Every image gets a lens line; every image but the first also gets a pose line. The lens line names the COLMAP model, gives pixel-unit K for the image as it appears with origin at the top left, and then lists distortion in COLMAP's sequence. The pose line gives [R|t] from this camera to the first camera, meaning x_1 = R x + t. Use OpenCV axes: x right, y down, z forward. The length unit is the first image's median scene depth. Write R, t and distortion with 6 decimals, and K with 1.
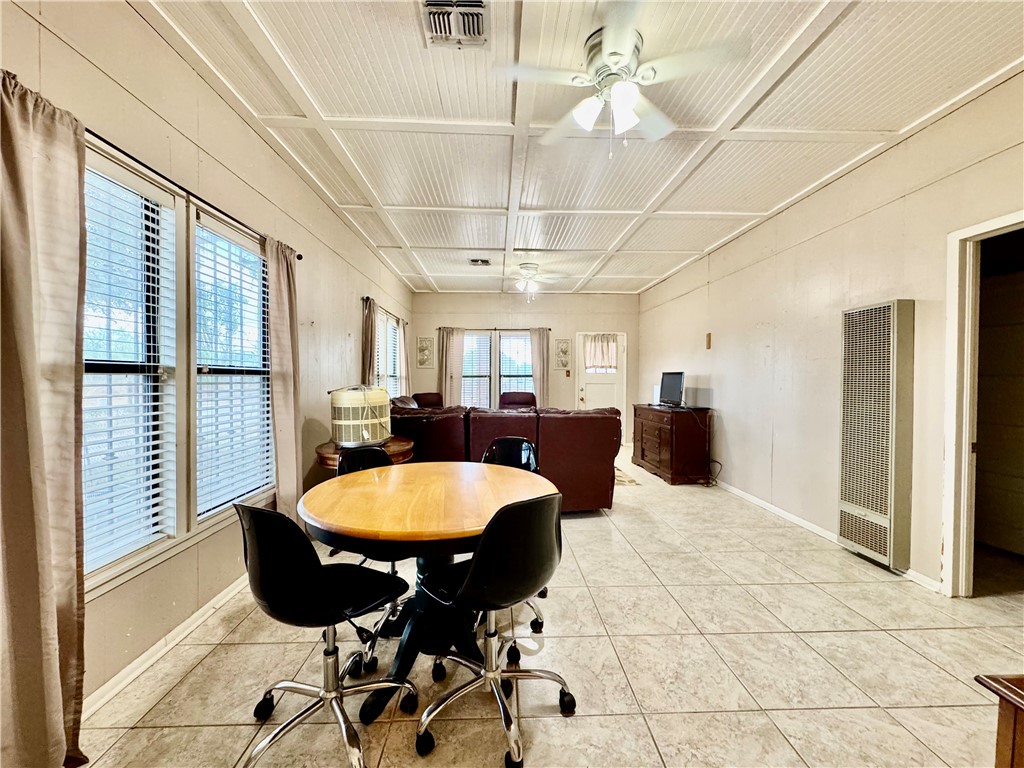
lens RADIAL K [[410.0, 0, 509.5], [0, 410.0, 386.6], [0, 0, 1]] dist [-0.006466, 0.000828]
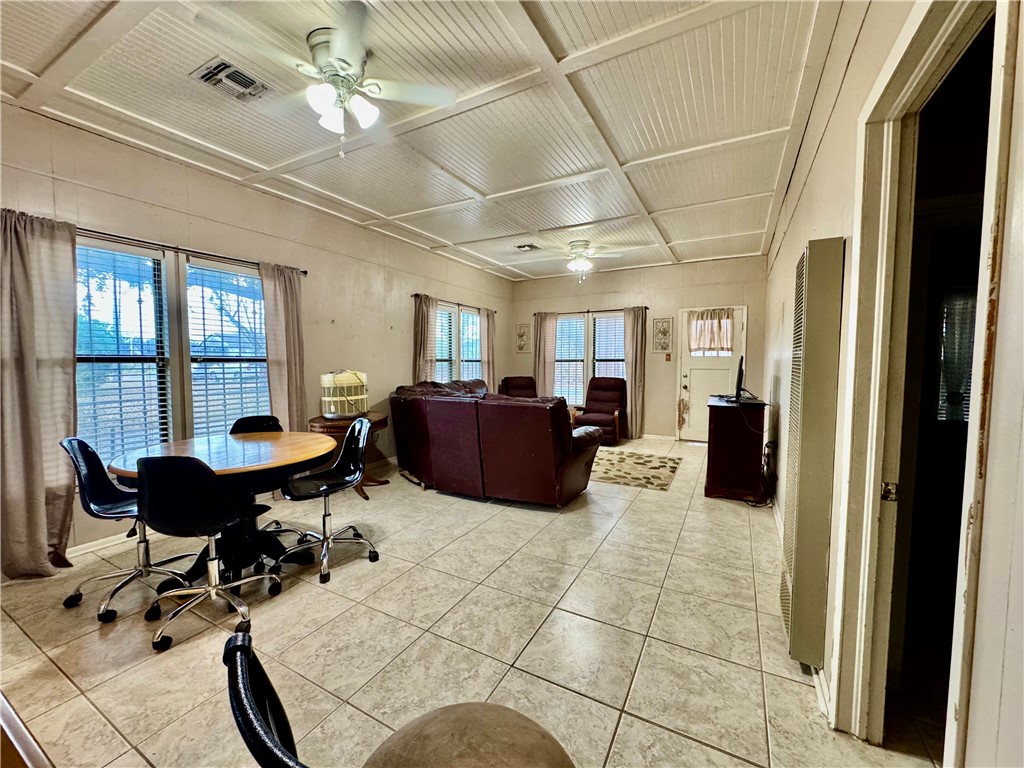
lens RADIAL K [[410.0, 0, 511.6], [0, 410.0, 386.2], [0, 0, 1]] dist [-0.006466, 0.000828]
pose [[0.860132, 0.030395, -0.509166, 0.666861], [-0.009669, 0.999015, 0.043303, -0.011382], [0.509981, -0.032323, 0.859578, 0.170338]]
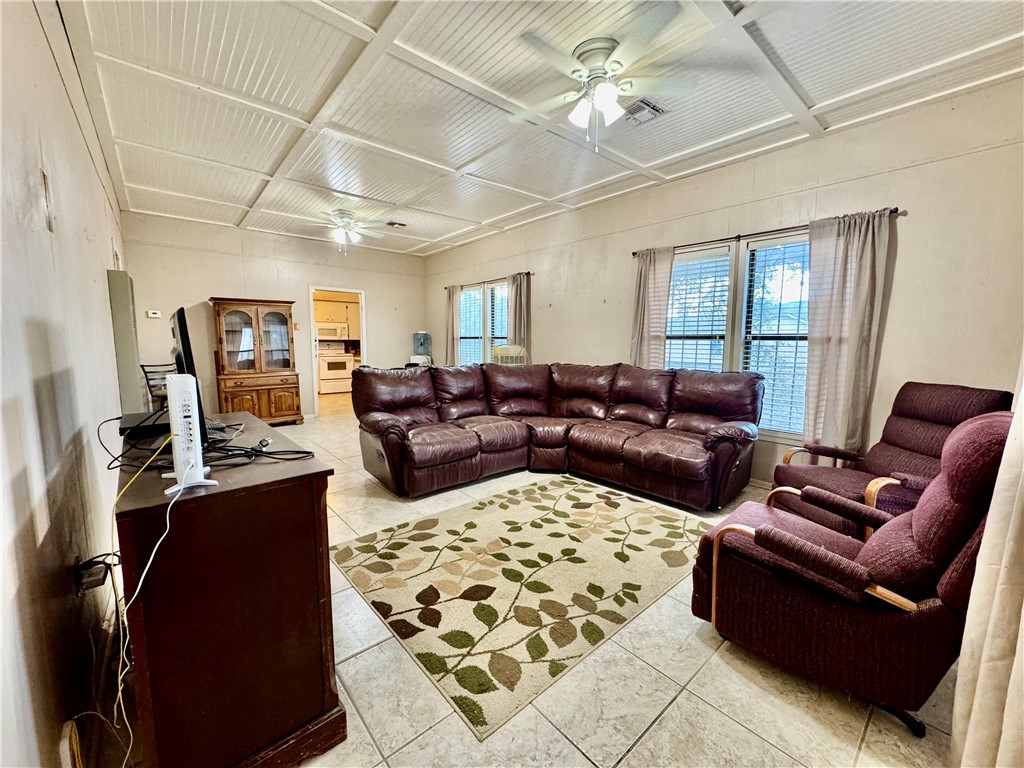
lens RADIAL K [[410.0, 0, 517.5], [0, 410.0, 382.3], [0, 0, 1]] dist [-0.006466, 0.000828]
pose [[-0.773851, 0.063159, -0.630211, 0.645101], [-0.016495, 0.992668, 0.119740, -0.032620], [0.633153, 0.103056, -0.767135, 1.360419]]
